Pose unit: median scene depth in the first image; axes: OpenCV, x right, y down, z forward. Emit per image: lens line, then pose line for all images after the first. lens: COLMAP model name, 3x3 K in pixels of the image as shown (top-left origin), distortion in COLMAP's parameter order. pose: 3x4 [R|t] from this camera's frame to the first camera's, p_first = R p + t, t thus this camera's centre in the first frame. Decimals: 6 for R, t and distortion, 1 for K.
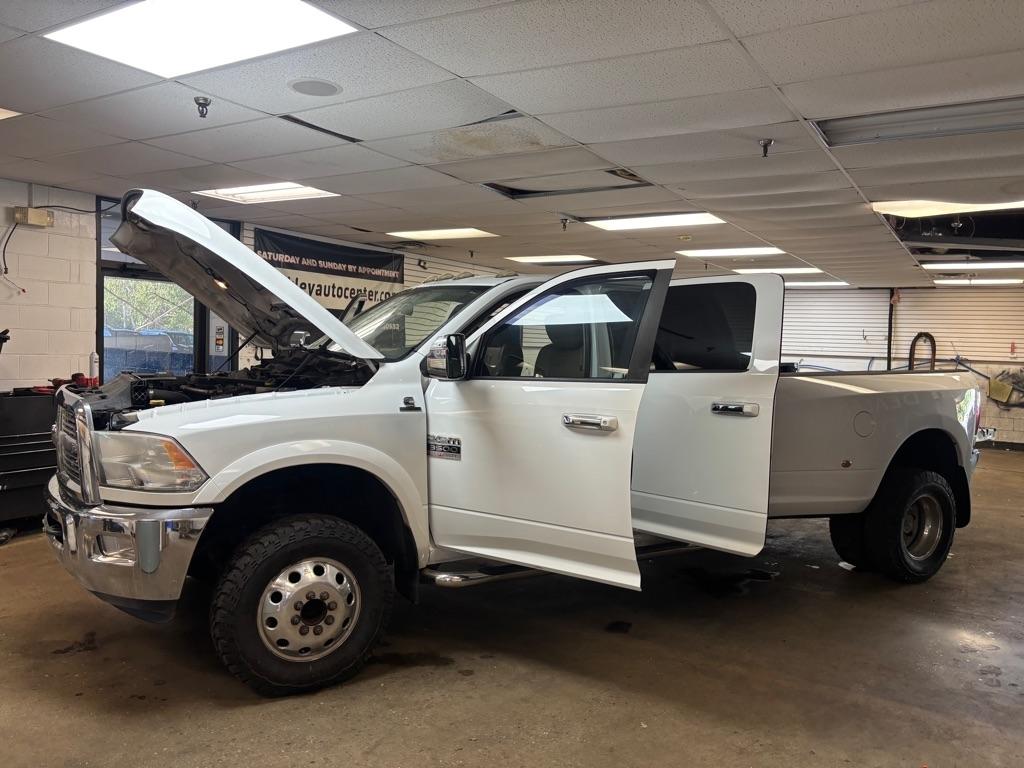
lens RADIAL K [[765.6, 0, 506.4], [0, 765.6, 387.6], [0, 0, 1]] dist [0.056721, -0.066201]
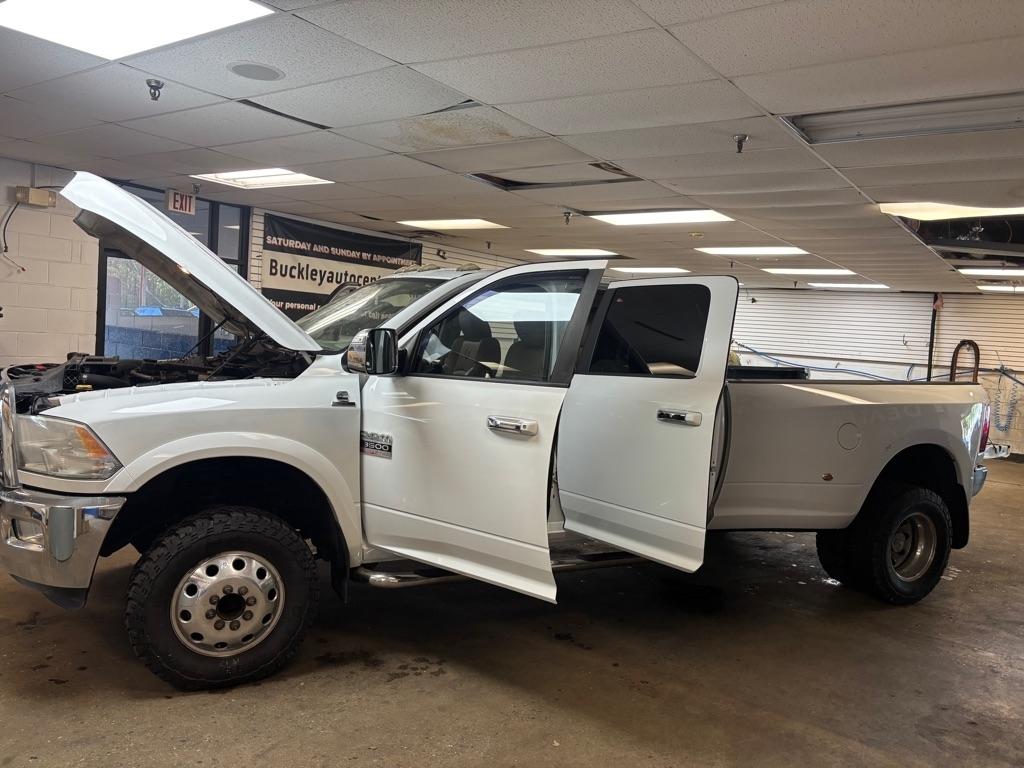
lens RADIAL K [[765.7, 0, 518.7], [0, 765.7, 383.4], [0, 0, 1]] dist [0.053647, -0.060842]
pose [[0.997715, 0.038398, -0.055587, 0.134314], [-0.038036, 0.999248, 0.007571, -0.012352], [0.055836, -0.005439, 0.998425, 0.033439]]
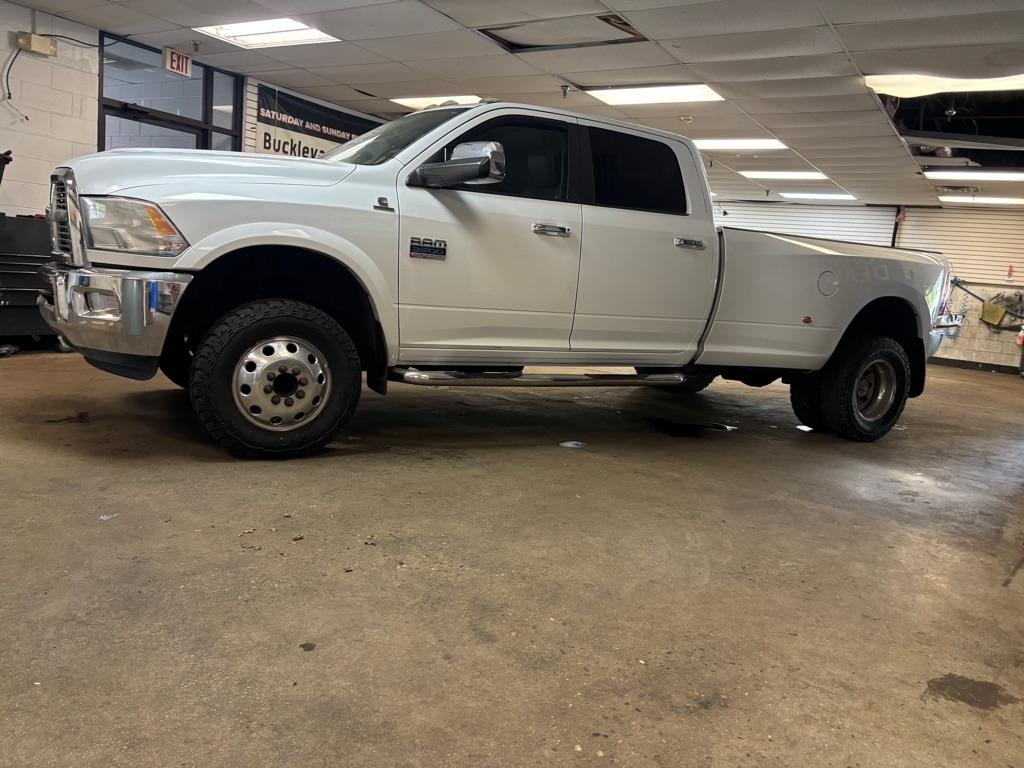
lens RADIAL K [[764.7, 0, 520.4], [0, 764.7, 386.3], [0, 0, 1]] dist [0.050980, -0.053086]
pose [[0.998239, 0.059176, 0.004014, 0.064843], [-0.059298, 0.994261, 0.089046, 0.148479], [0.001279, -0.089127, 0.996019, -0.067908]]
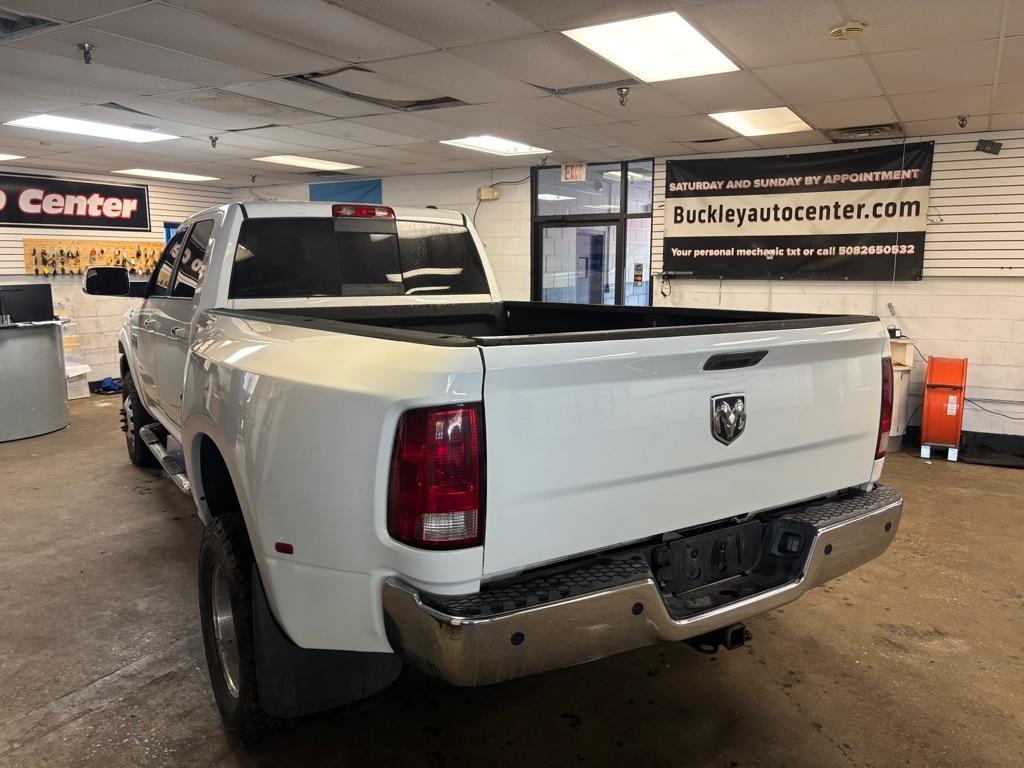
lens RADIAL K [[765.6, 0, 506.4], [0, 765.6, 387.6], [0, 0, 1]] dist [0.056721, -0.066201]
pose [[0.023482, 0.129657, -0.991281, 1.379615], [-0.057915, 0.990065, 0.128126, -0.067072], [0.998045, 0.054402, 0.030757, 1.564239]]
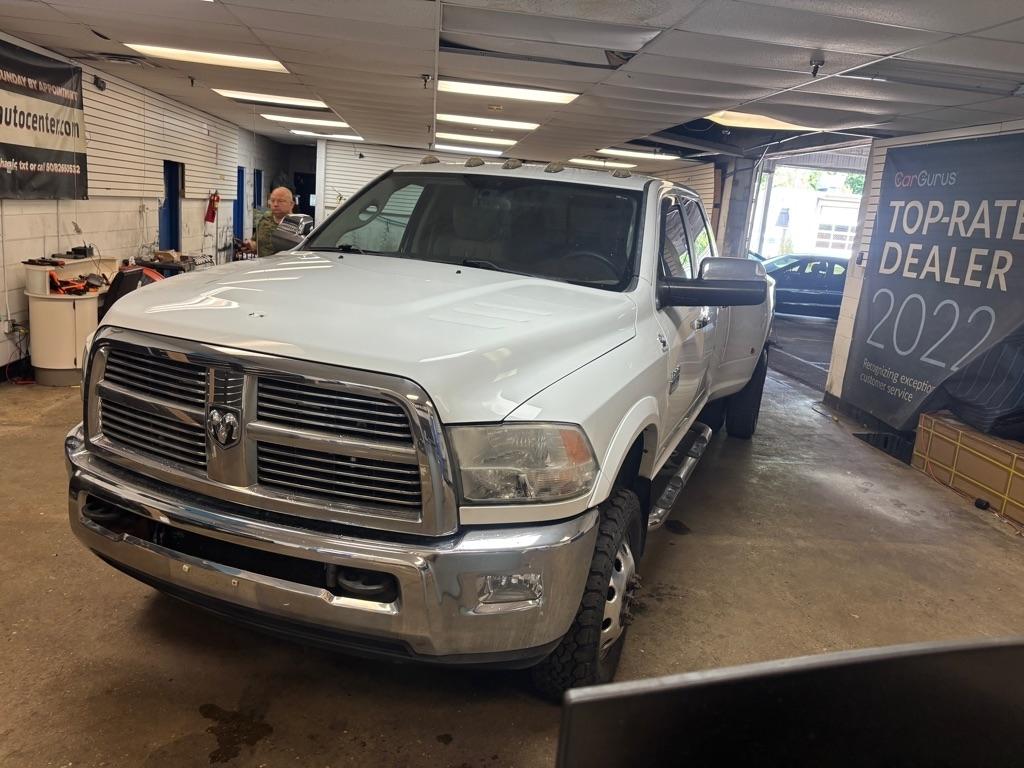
lens RADIAL K [[764.4, 0, 507.6], [0, 764.4, 380.2], [0, 0, 1]] dist [0.063094, -0.075242]
pose [[0.791671, -0.094153, 0.603649, -0.707894], [-0.025816, 0.982016, 0.187026, -0.083647], [-0.610402, -0.163647, 0.775003, 0.388698]]
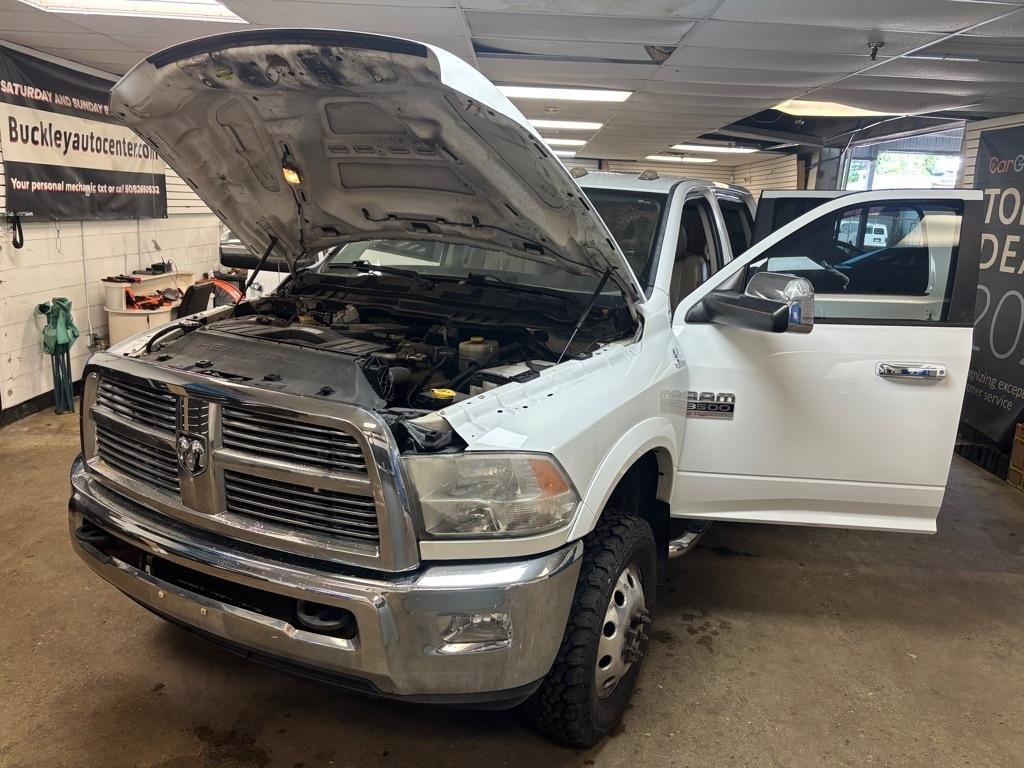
lens RADIAL K [[763.5, 0, 499.5], [0, 763.5, 379.0], [0, 0, 1]] dist [0.059453, -0.070450]
pose [[0.864703, -0.098802, 0.492470, -0.614807], [0.005537, 0.982278, 0.187349, -0.096164], [-0.502253, -0.159275, 0.849926, 0.368268]]
